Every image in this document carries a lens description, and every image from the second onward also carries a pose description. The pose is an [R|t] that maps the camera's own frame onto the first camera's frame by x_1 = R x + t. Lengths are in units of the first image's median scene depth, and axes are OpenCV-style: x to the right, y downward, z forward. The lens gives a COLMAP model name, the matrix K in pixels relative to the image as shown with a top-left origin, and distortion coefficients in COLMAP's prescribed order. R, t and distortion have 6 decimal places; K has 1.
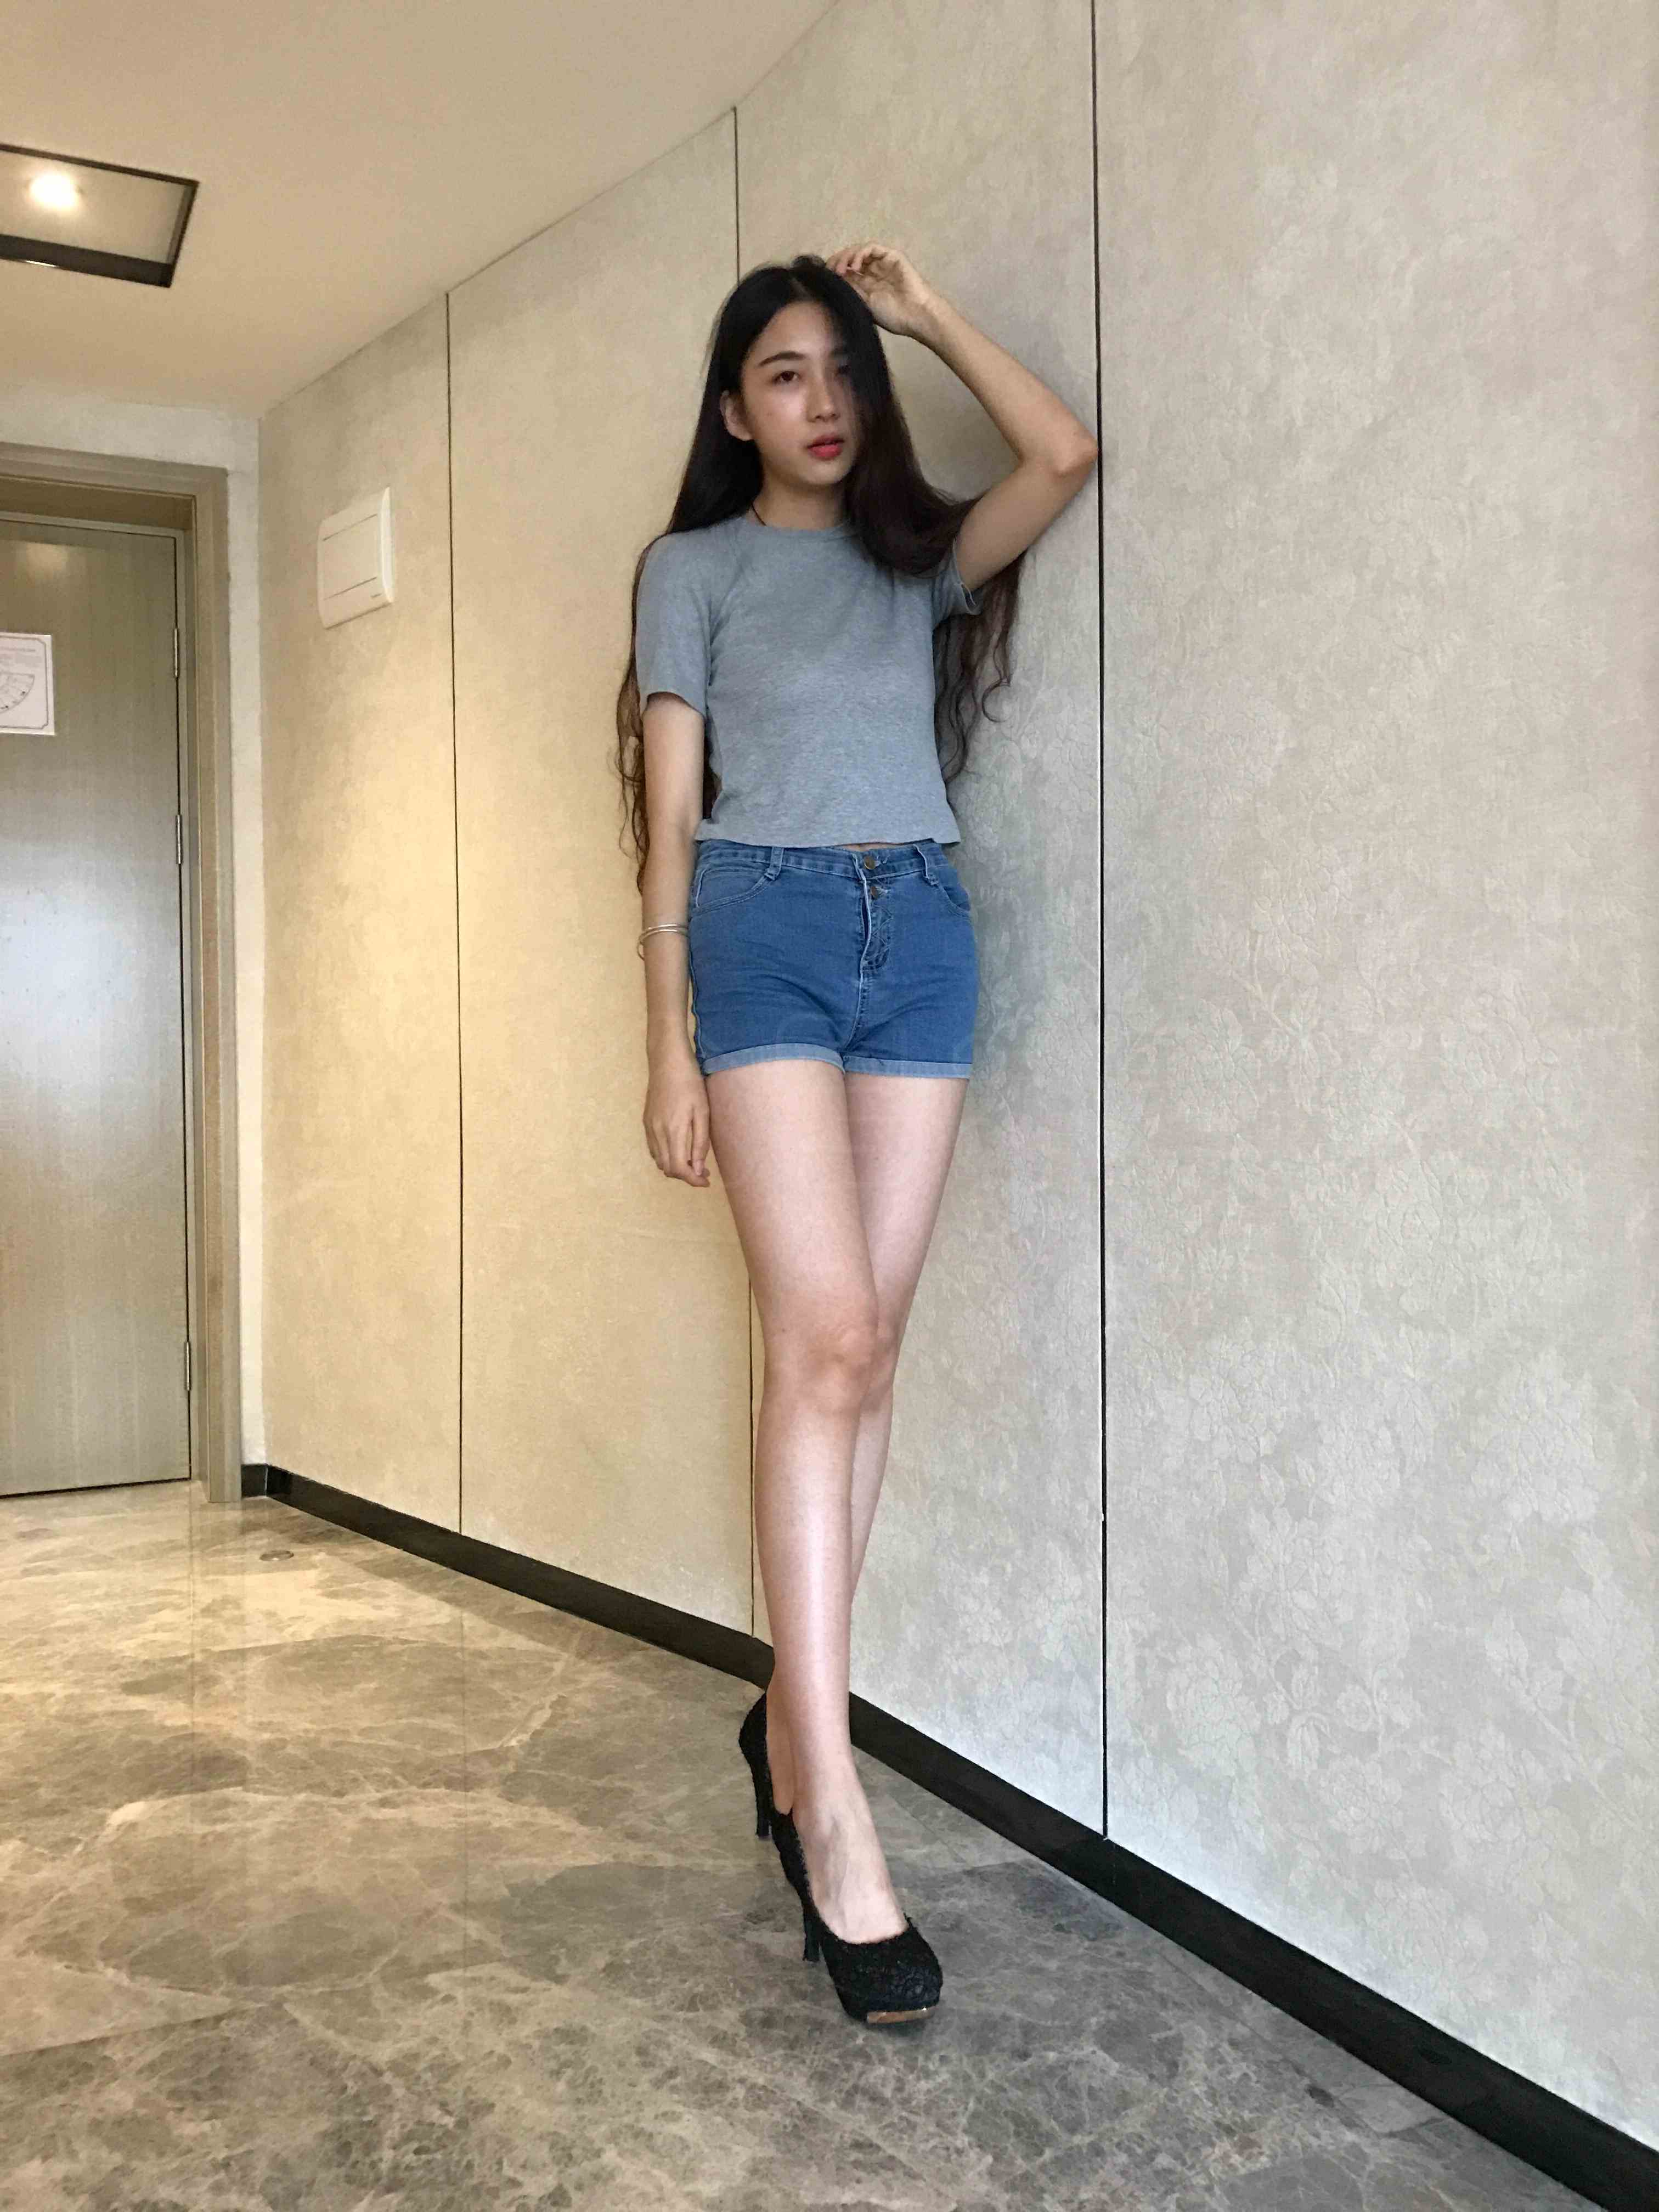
lens RADIAL K [[1830.3, 0, 811.6], [0, 1830.3, 1088.1], [0, 0, 1]] dist [0.017680, -0.009947]
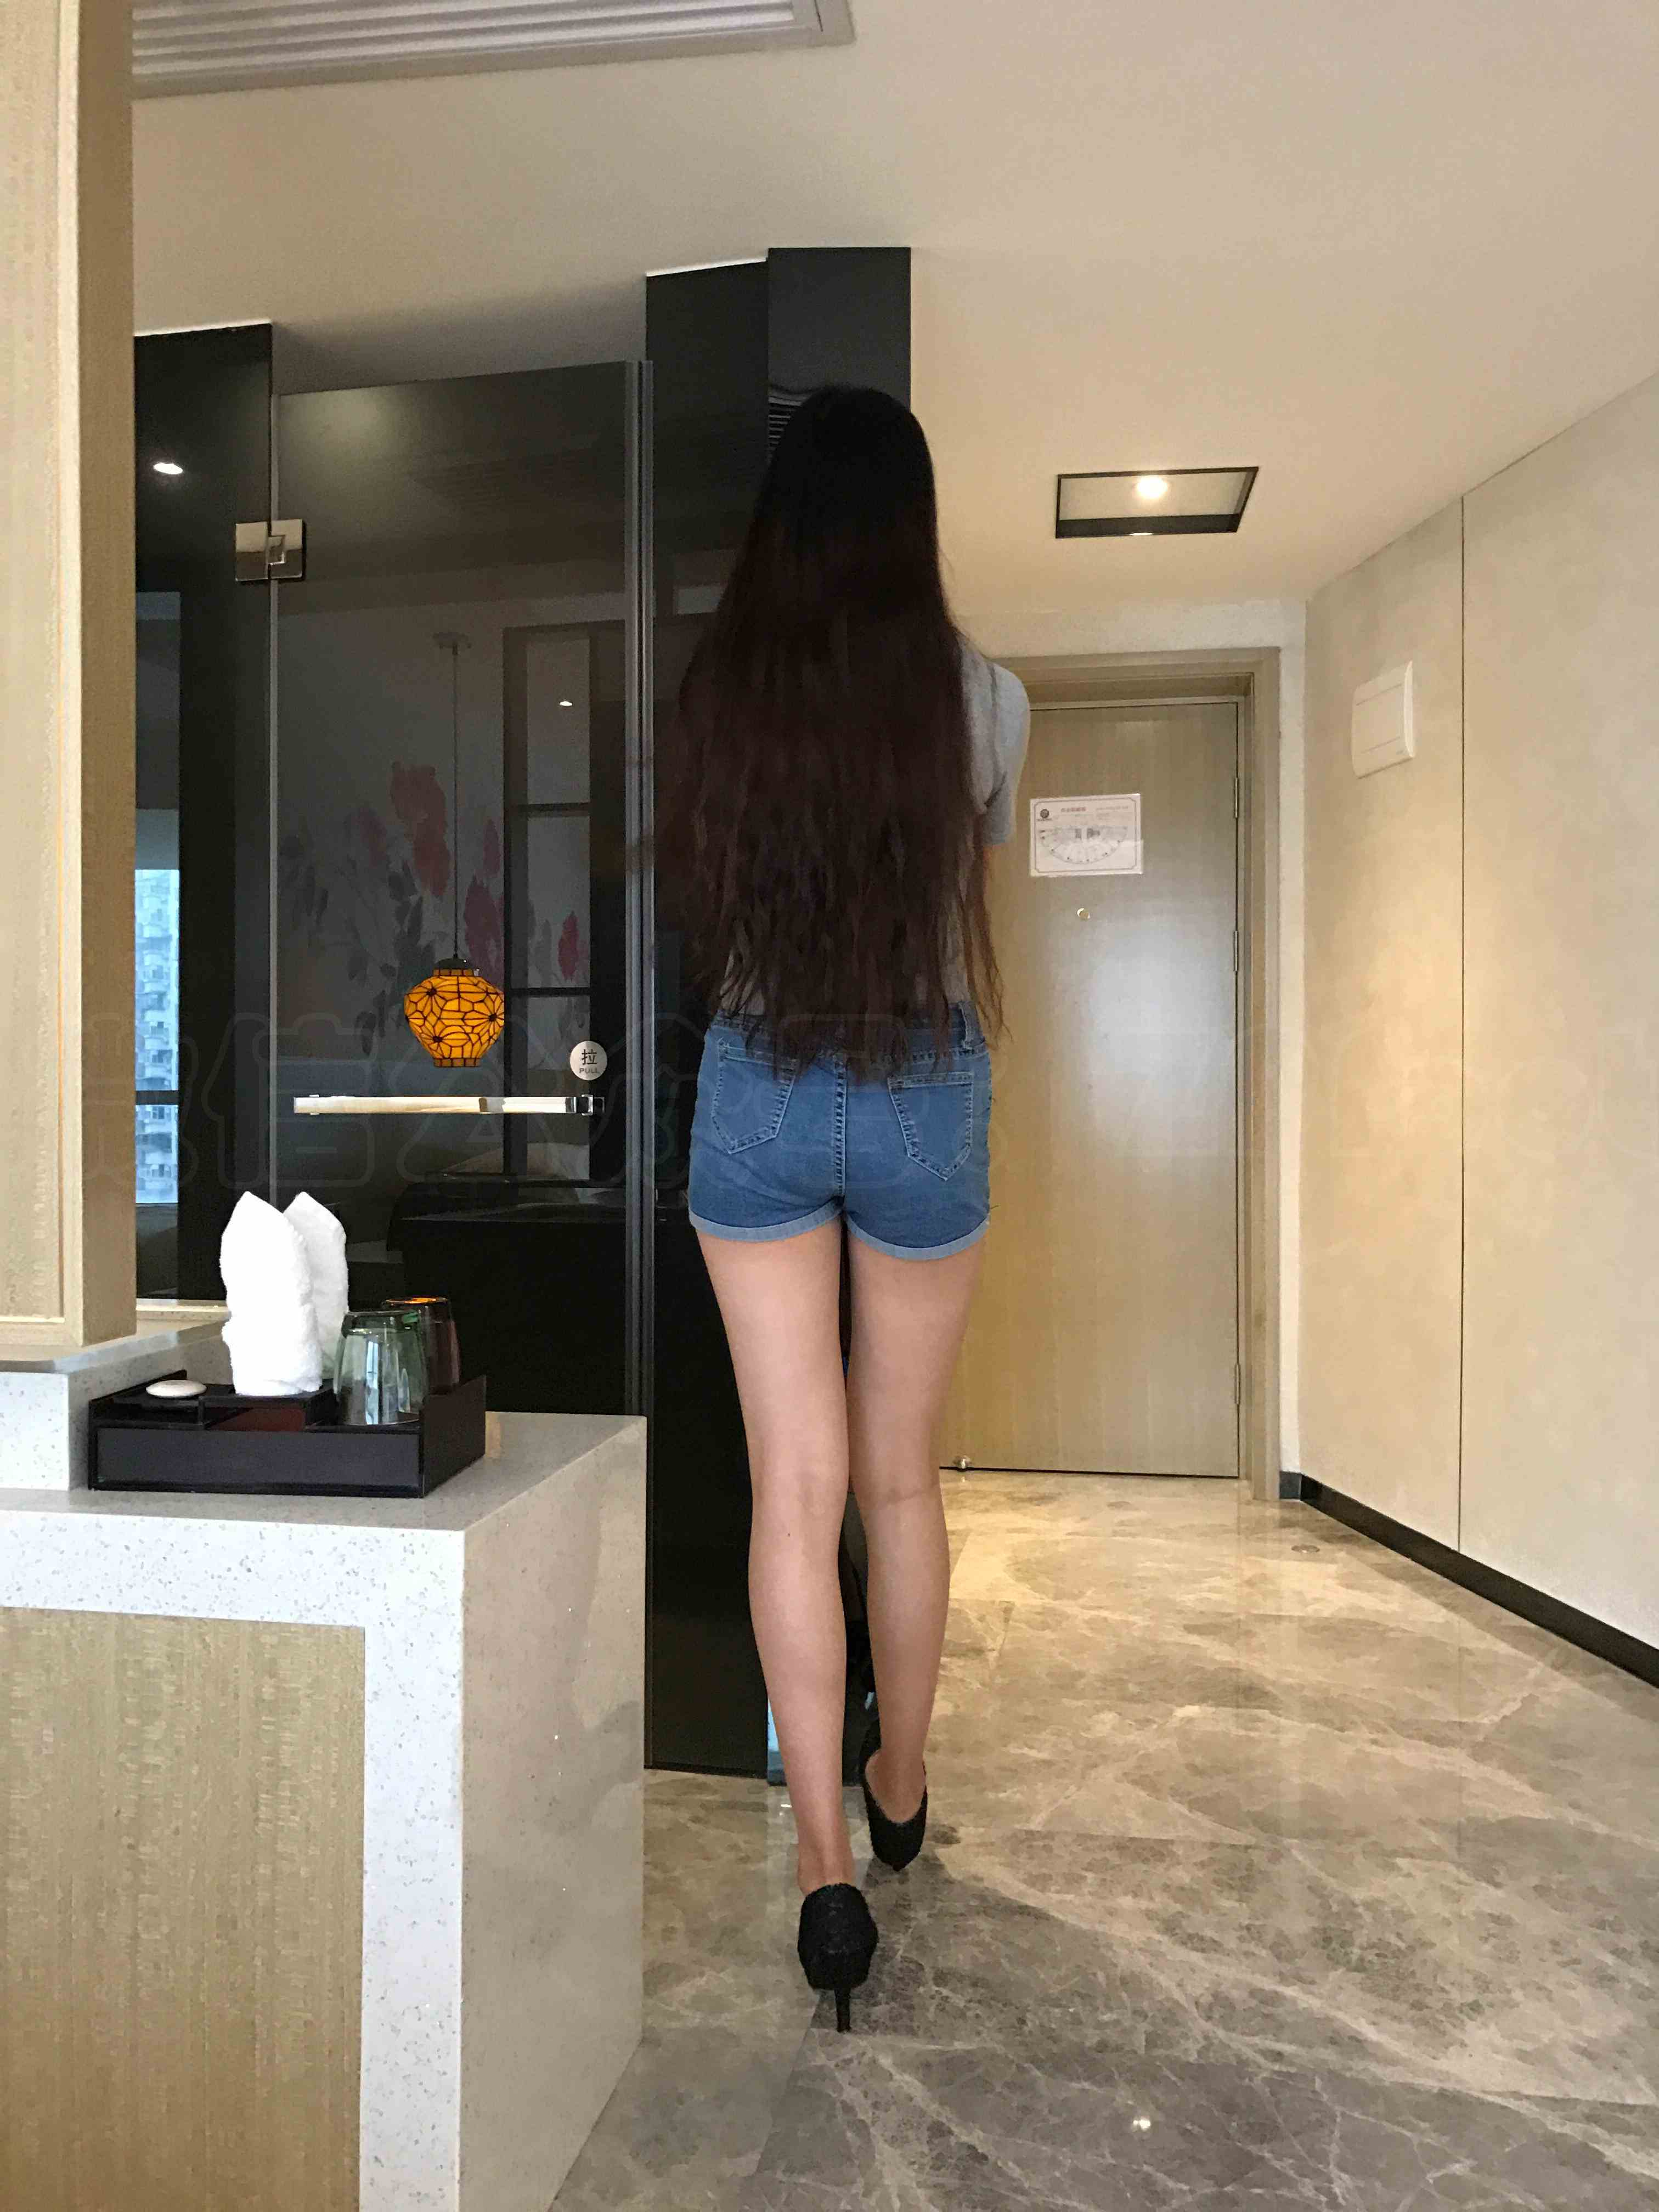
lens RADIAL K [[1830.3, 0, 824.8], [0, 1830.3, 1099.6], [0, 0, 1]] dist [0.017680, -0.009947]
pose [[0.849685, 0.012360, -0.527145, 0.107750], [-0.013446, 0.999908, 0.001773, -0.059013], [0.527119, 0.005582, 0.849773, -0.292463]]
